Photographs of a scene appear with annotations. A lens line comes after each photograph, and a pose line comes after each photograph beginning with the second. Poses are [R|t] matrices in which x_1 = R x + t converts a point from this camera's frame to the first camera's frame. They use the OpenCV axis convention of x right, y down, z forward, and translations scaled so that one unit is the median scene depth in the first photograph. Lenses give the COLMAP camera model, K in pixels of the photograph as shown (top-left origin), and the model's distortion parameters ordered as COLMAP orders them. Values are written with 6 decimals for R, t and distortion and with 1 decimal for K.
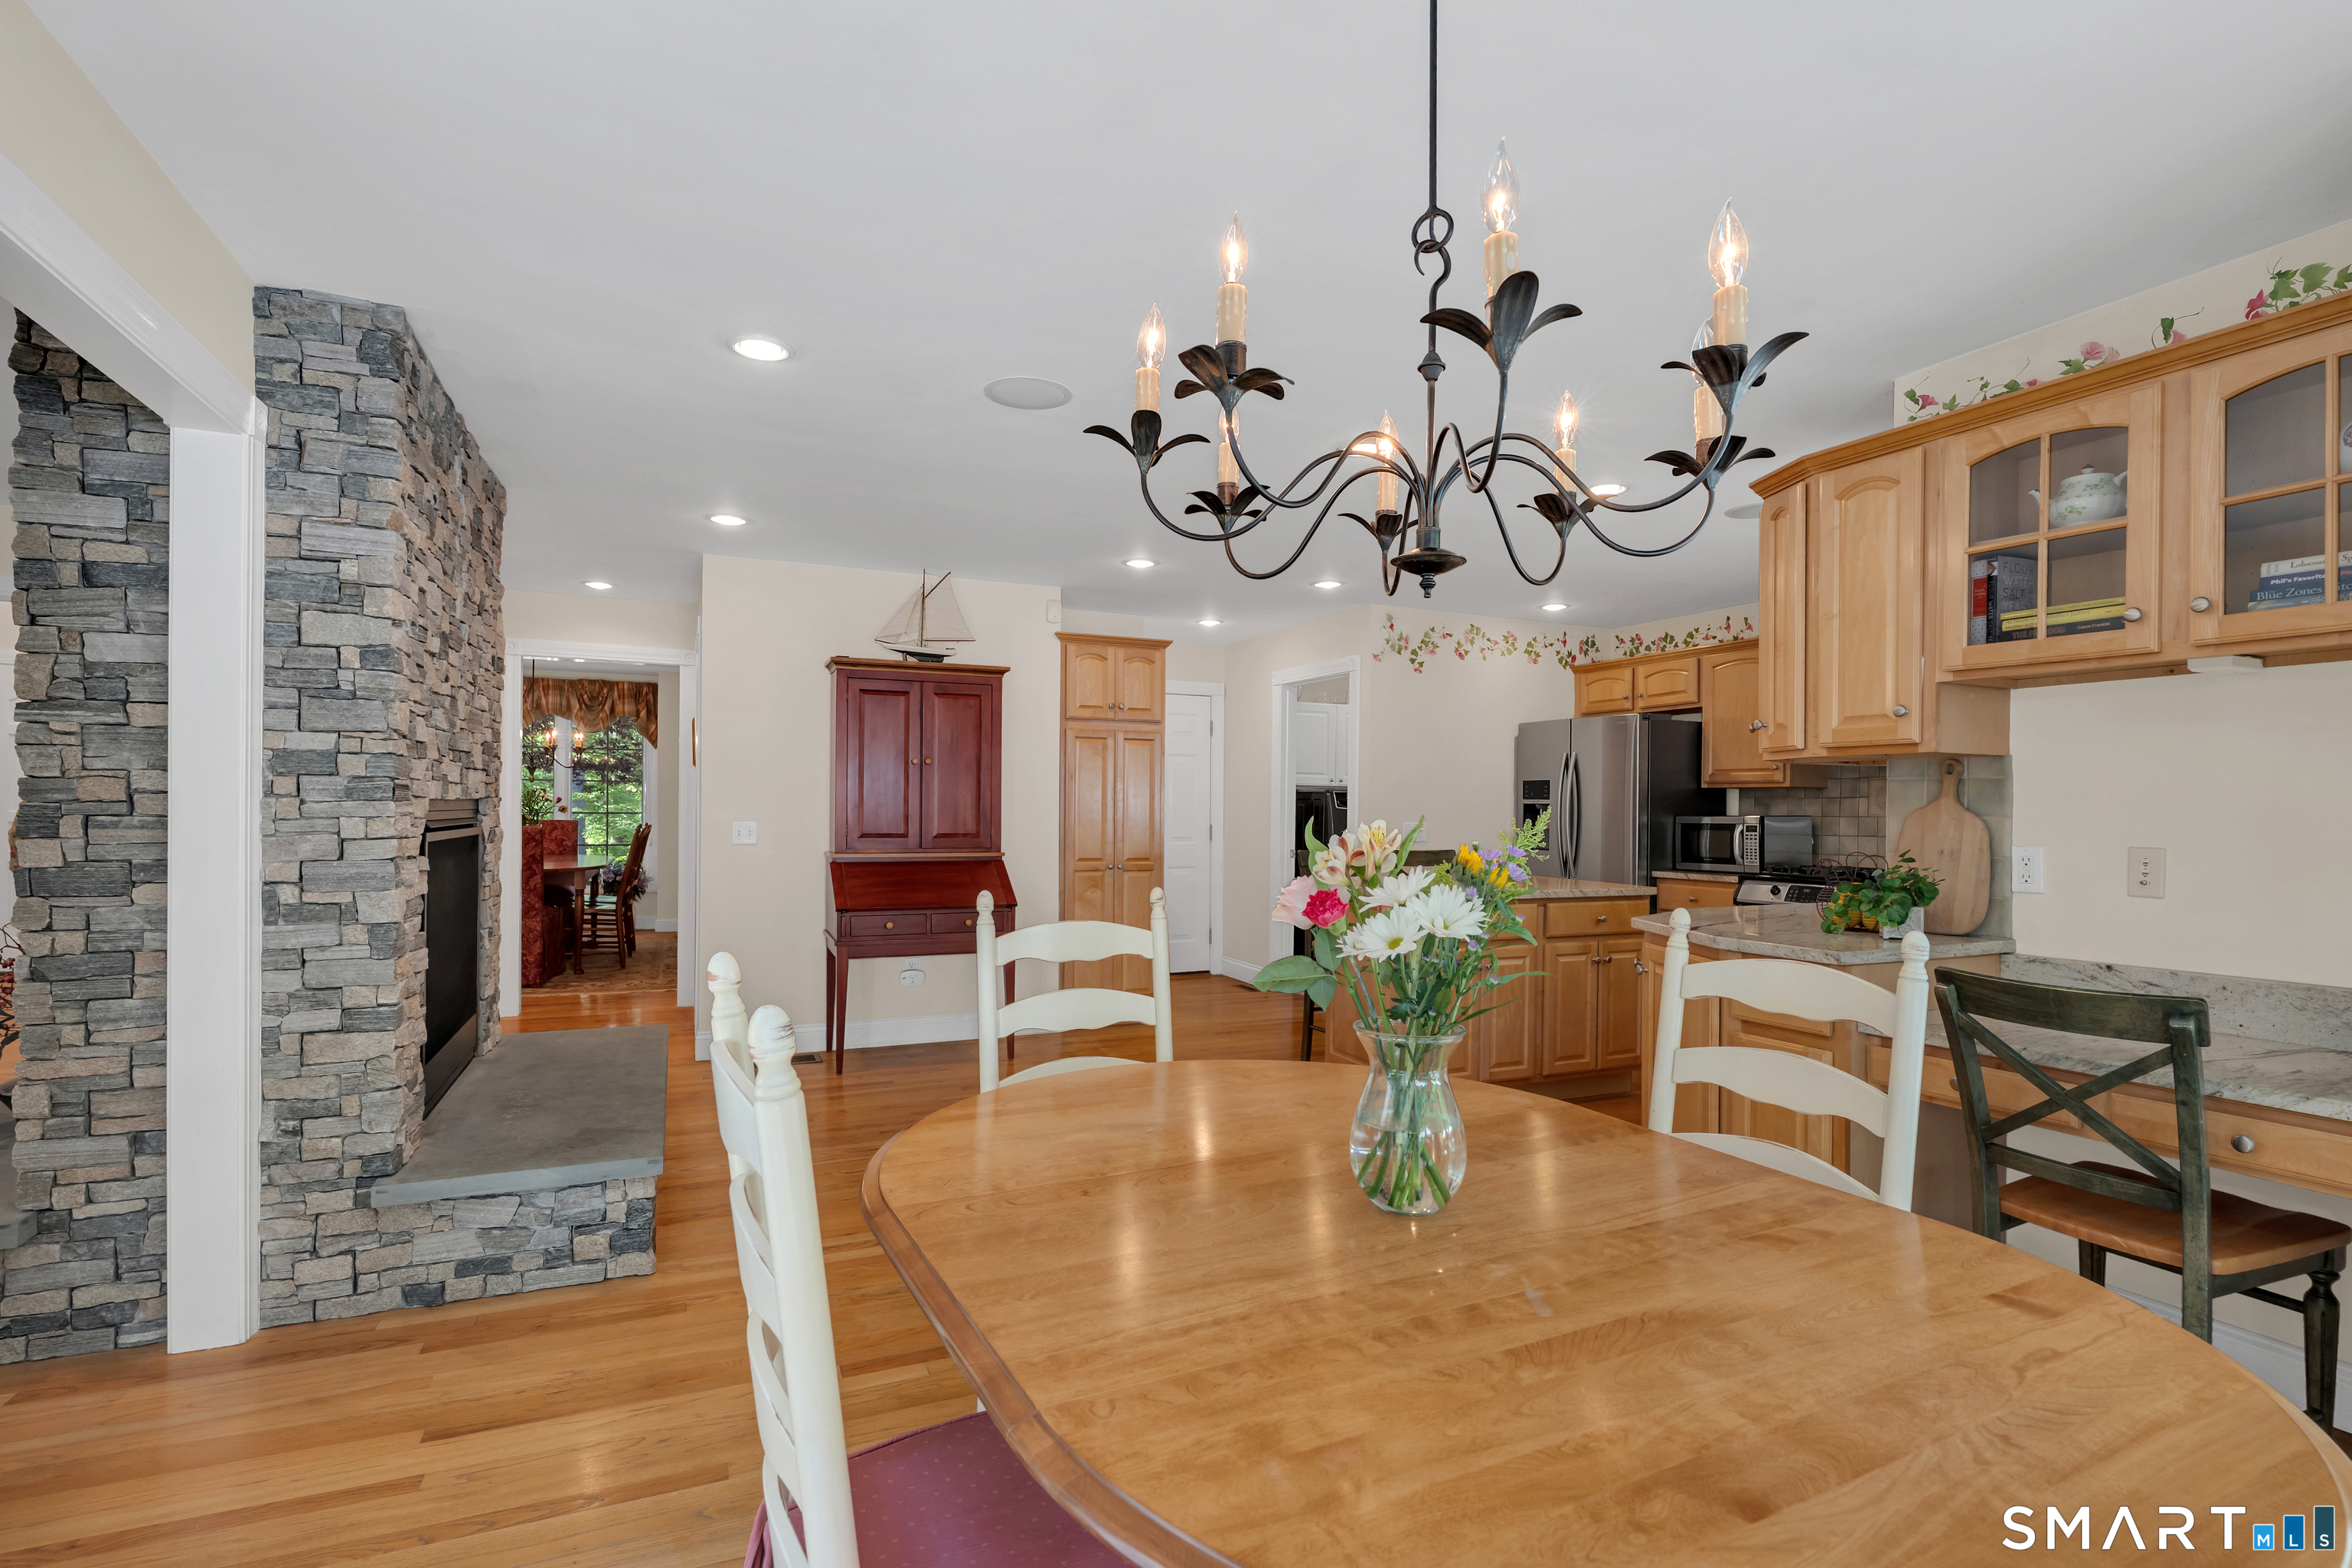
lens RADIAL K [[1035.8, 0, 1166.4], [0, 1035.8, 795.5], [0, 0, 1]] dist [-0.008166, 0.000331]
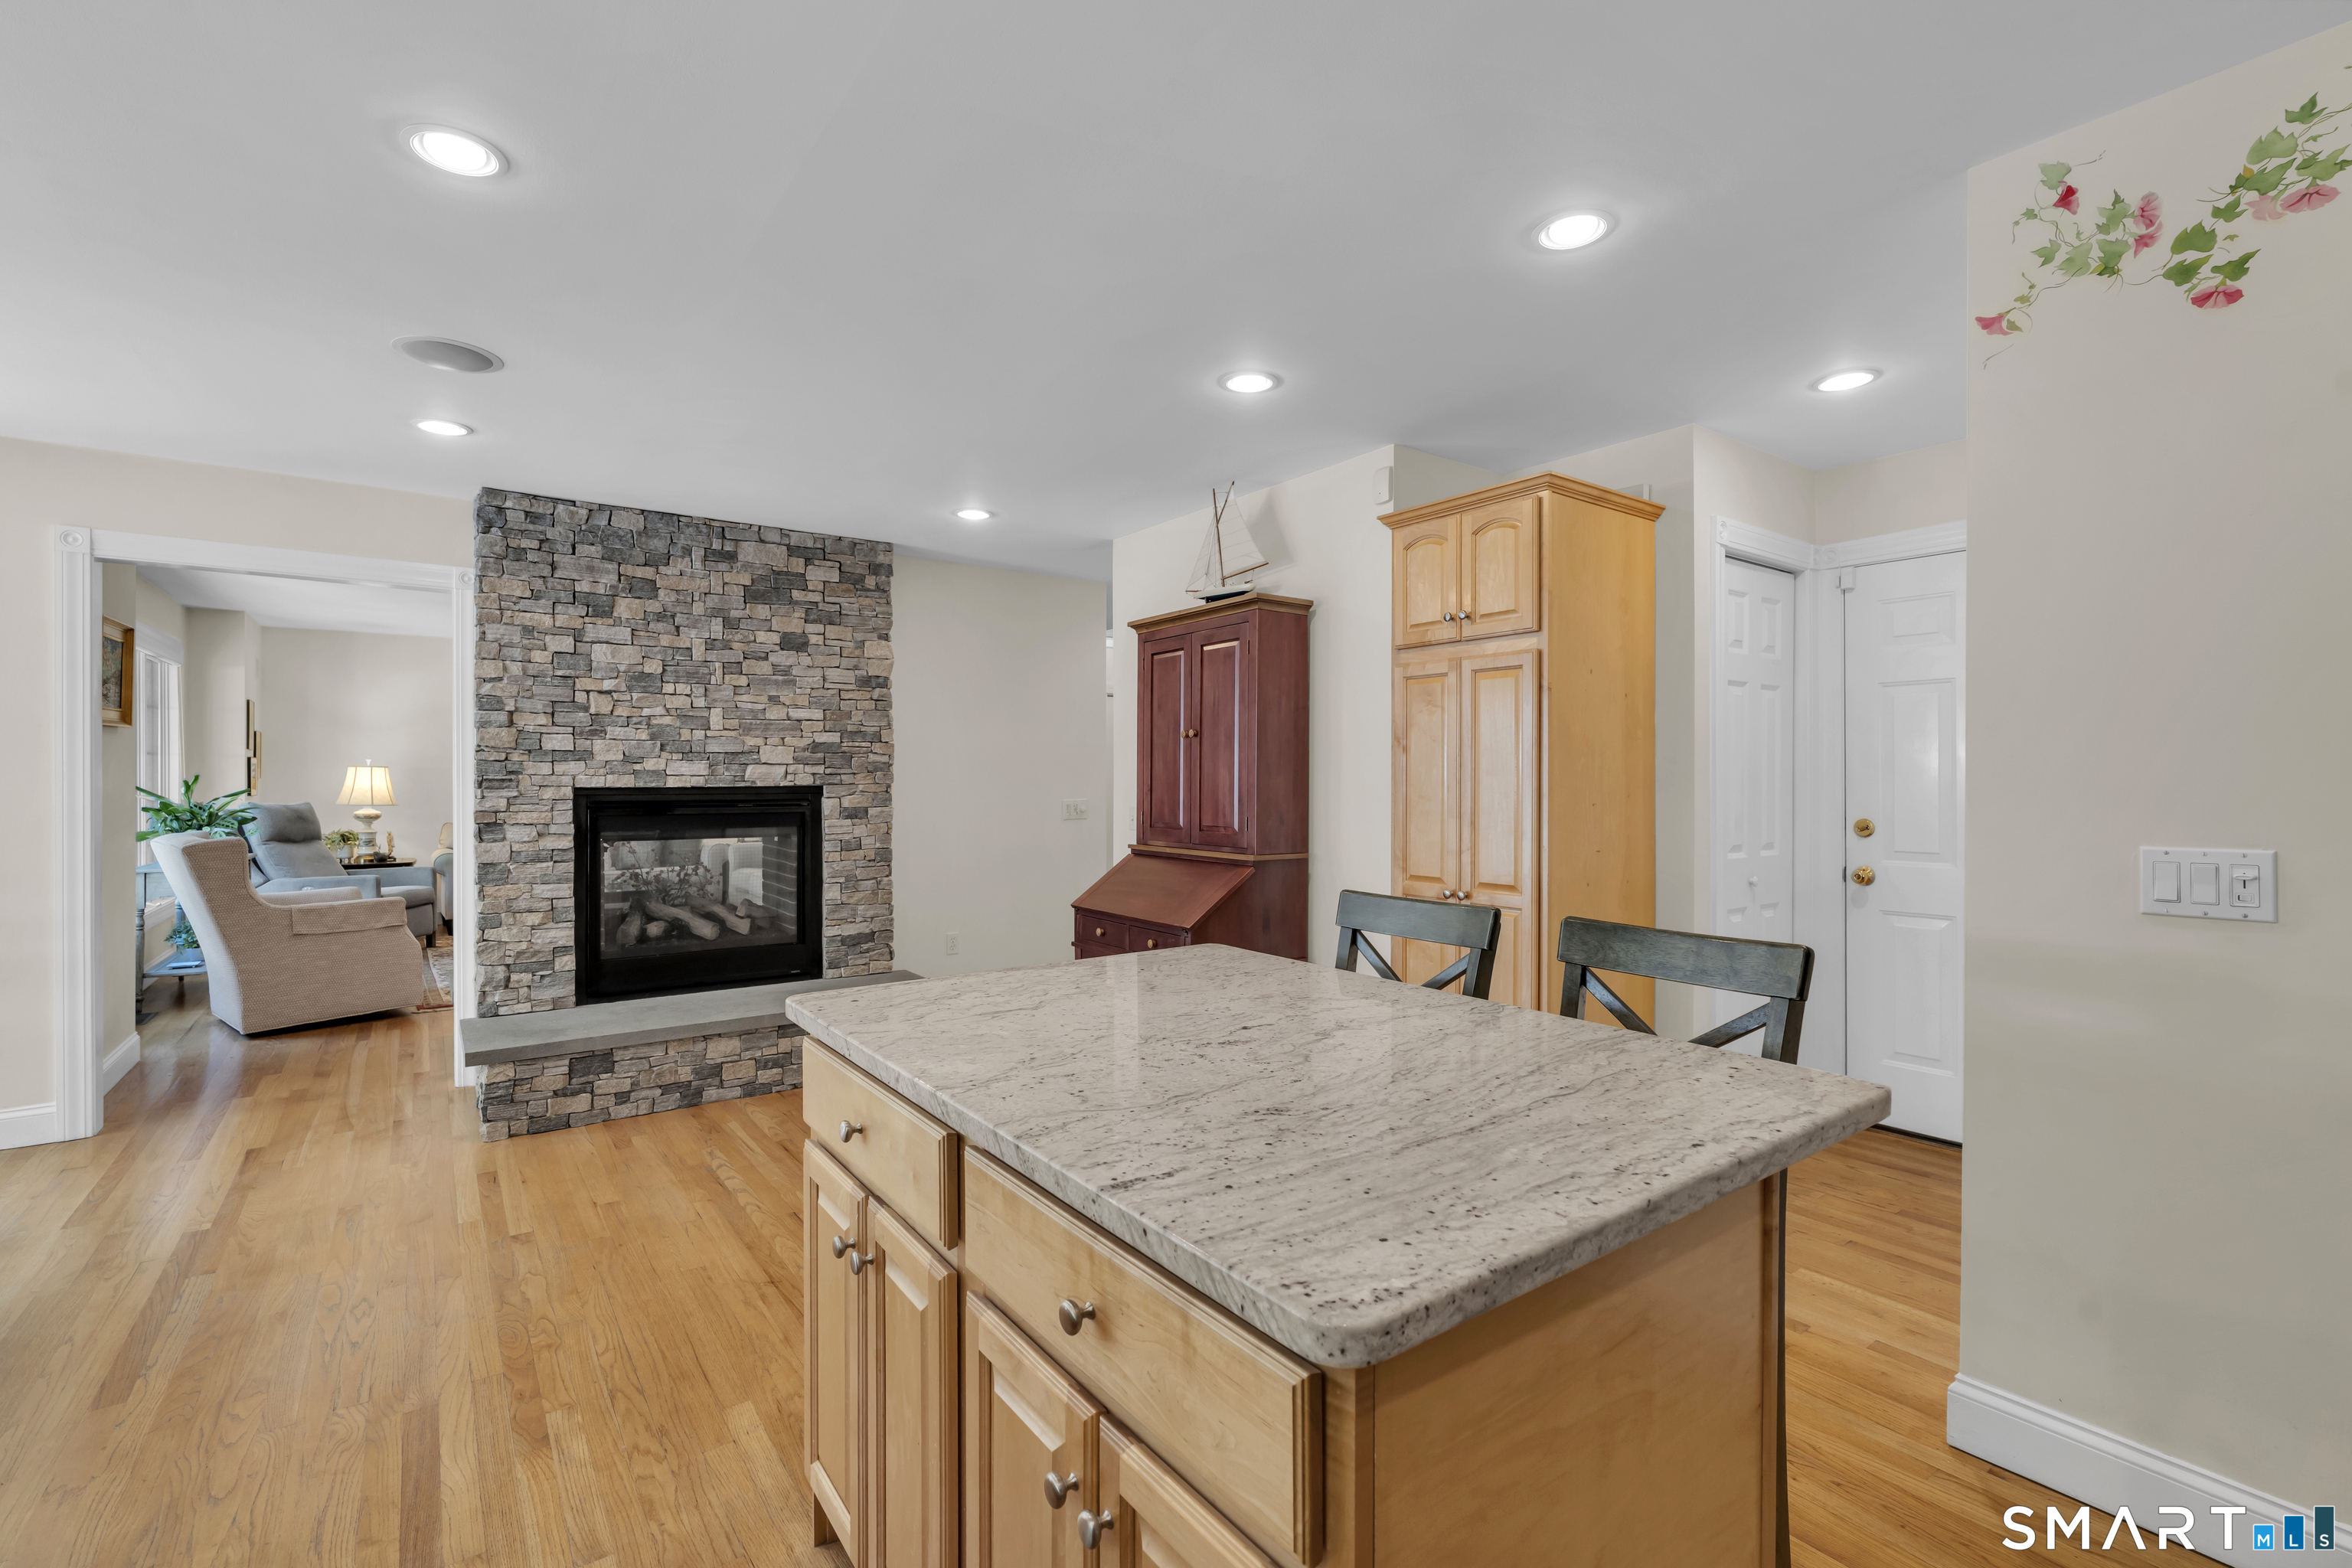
lens RADIAL K [[1035.8, 0, 1170.4], [0, 1035.8, 778.3], [0, 0, 1]] dist [-0.008166, 0.000331]
pose [[0.240622, -0.011542, -0.970550, 0.463293], [0.012759, 0.999881, -0.008728, 0.006821], [0.970535, -0.010283, 0.240740, 0.695952]]
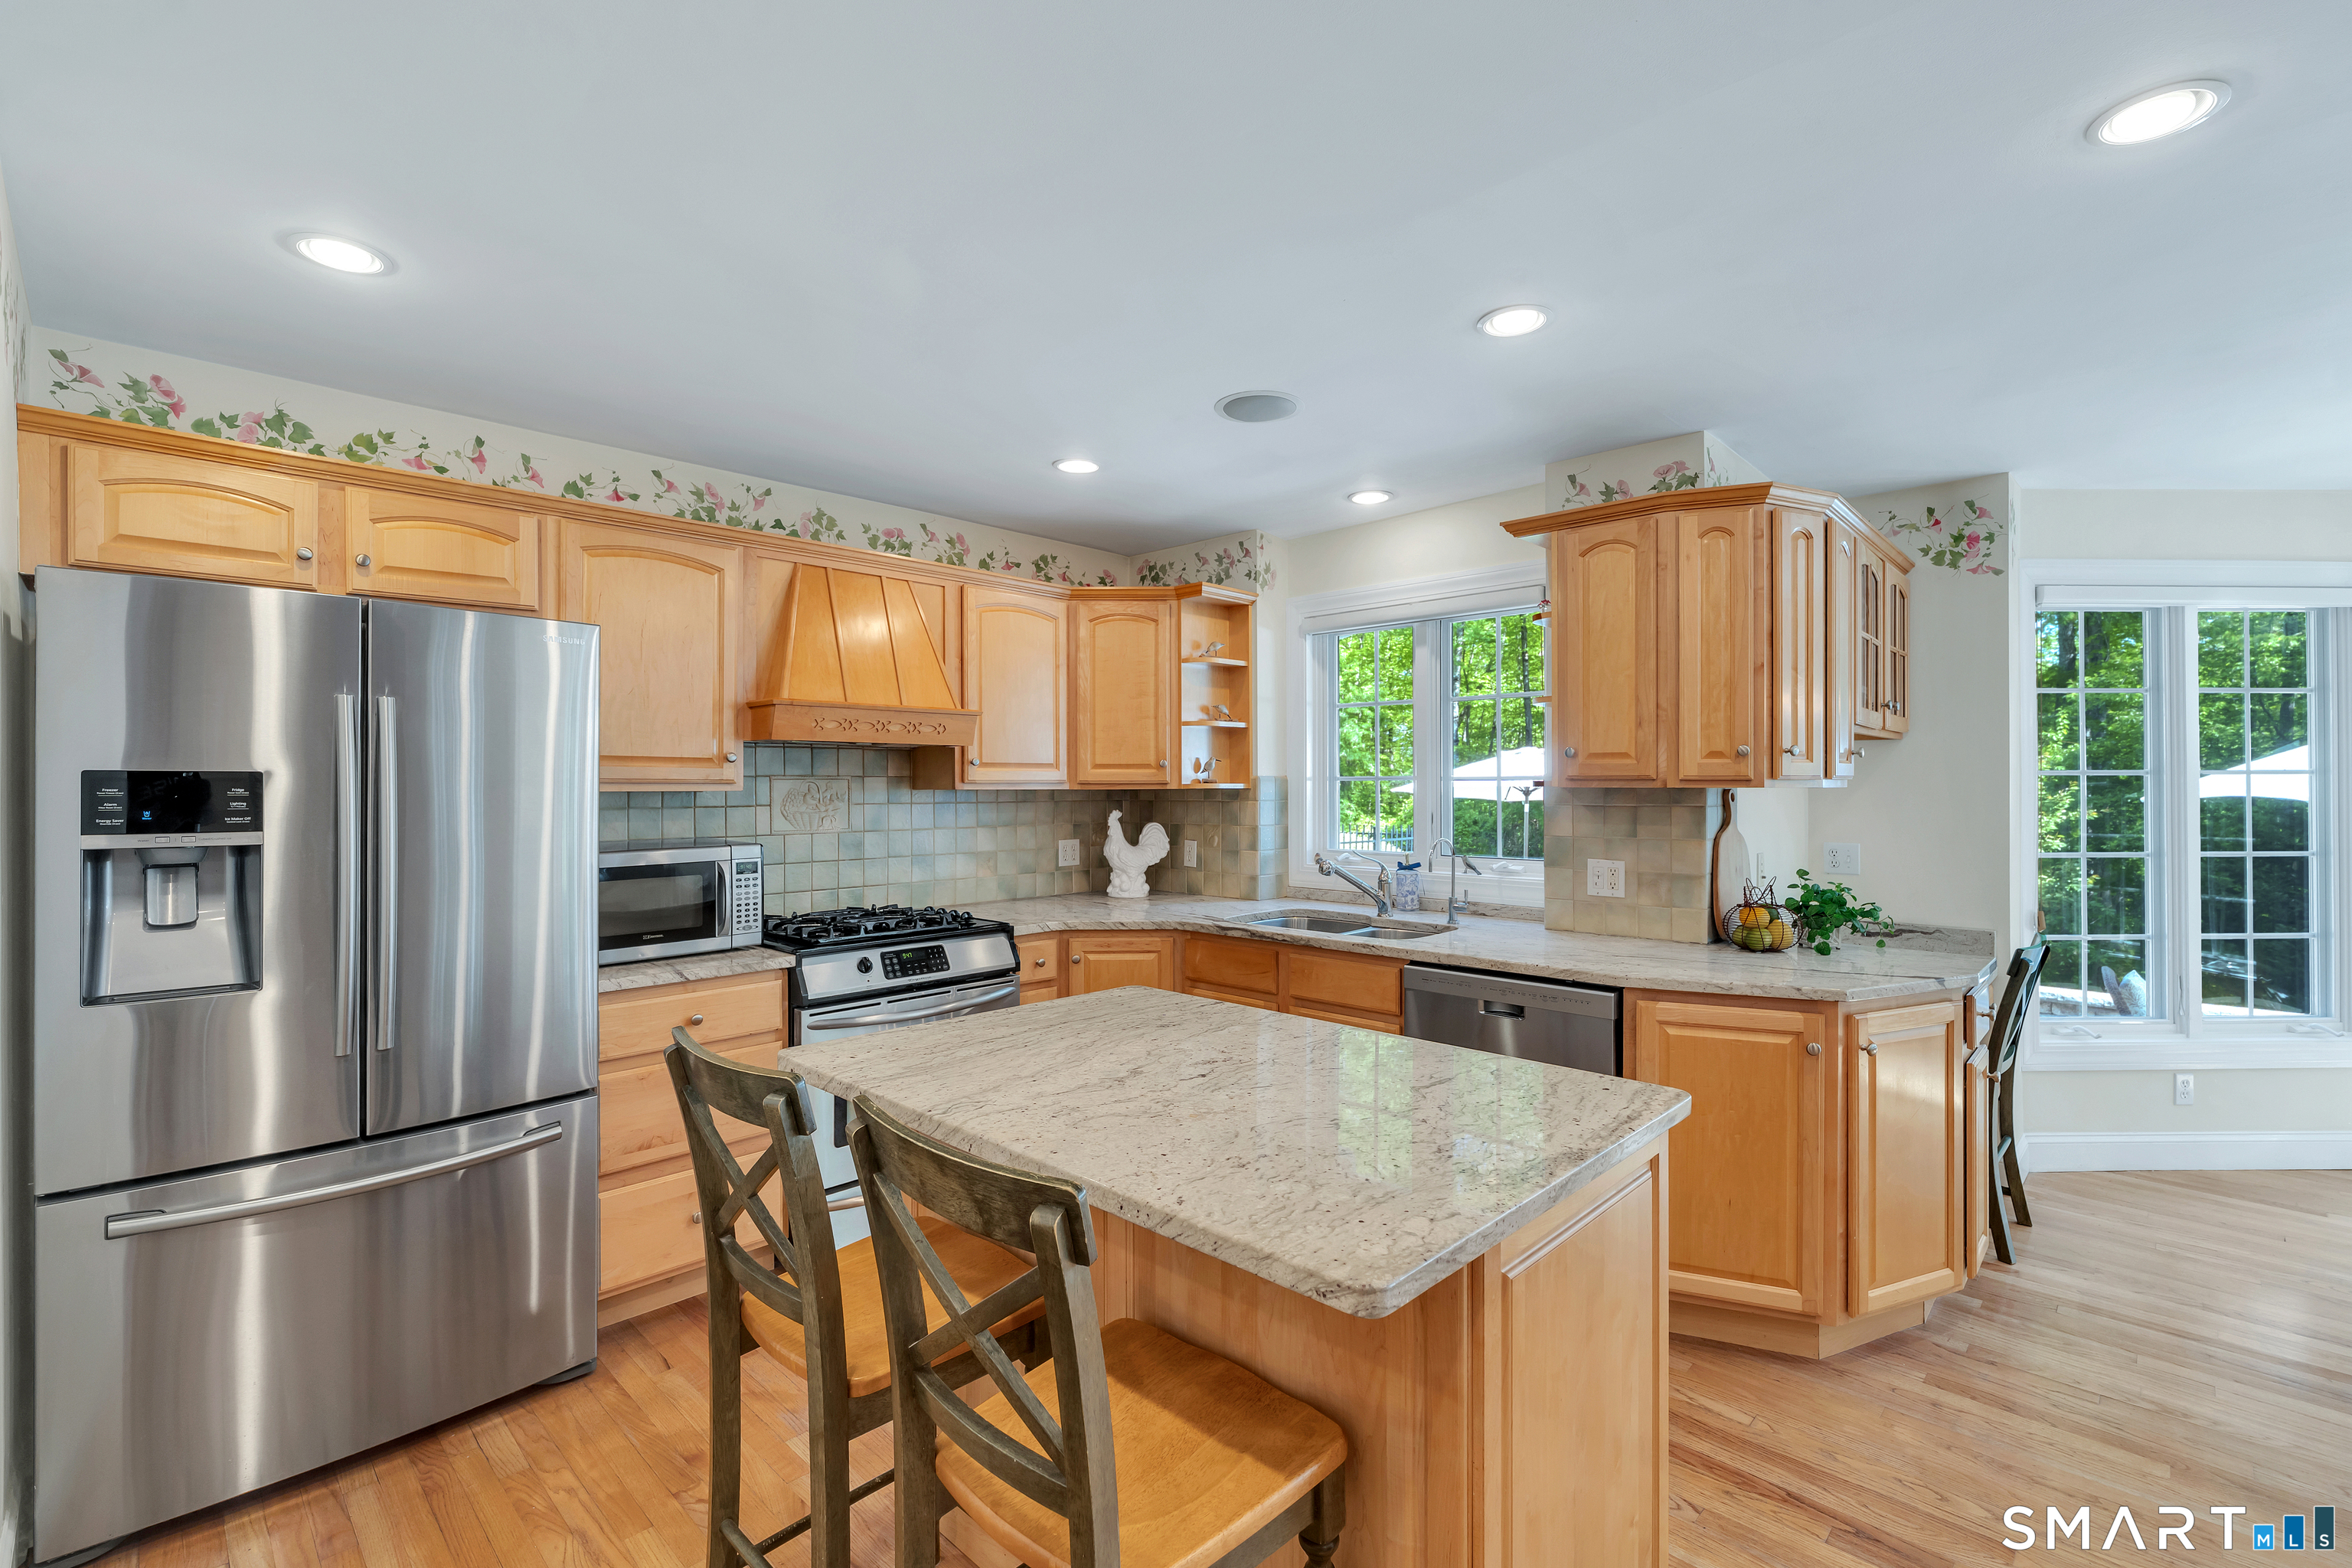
lens RADIAL K [[1035.8, 0, 1183.3], [0, 1035.8, 787.1], [0, 0, 1]] dist [-0.008166, 0.000331]
pose [[-0.394264, -0.015137, 0.918873, -0.043923], [-0.014190, 0.999845, 0.010382, -0.018193], [-0.918888, -0.008945, -0.394417, 0.894917]]
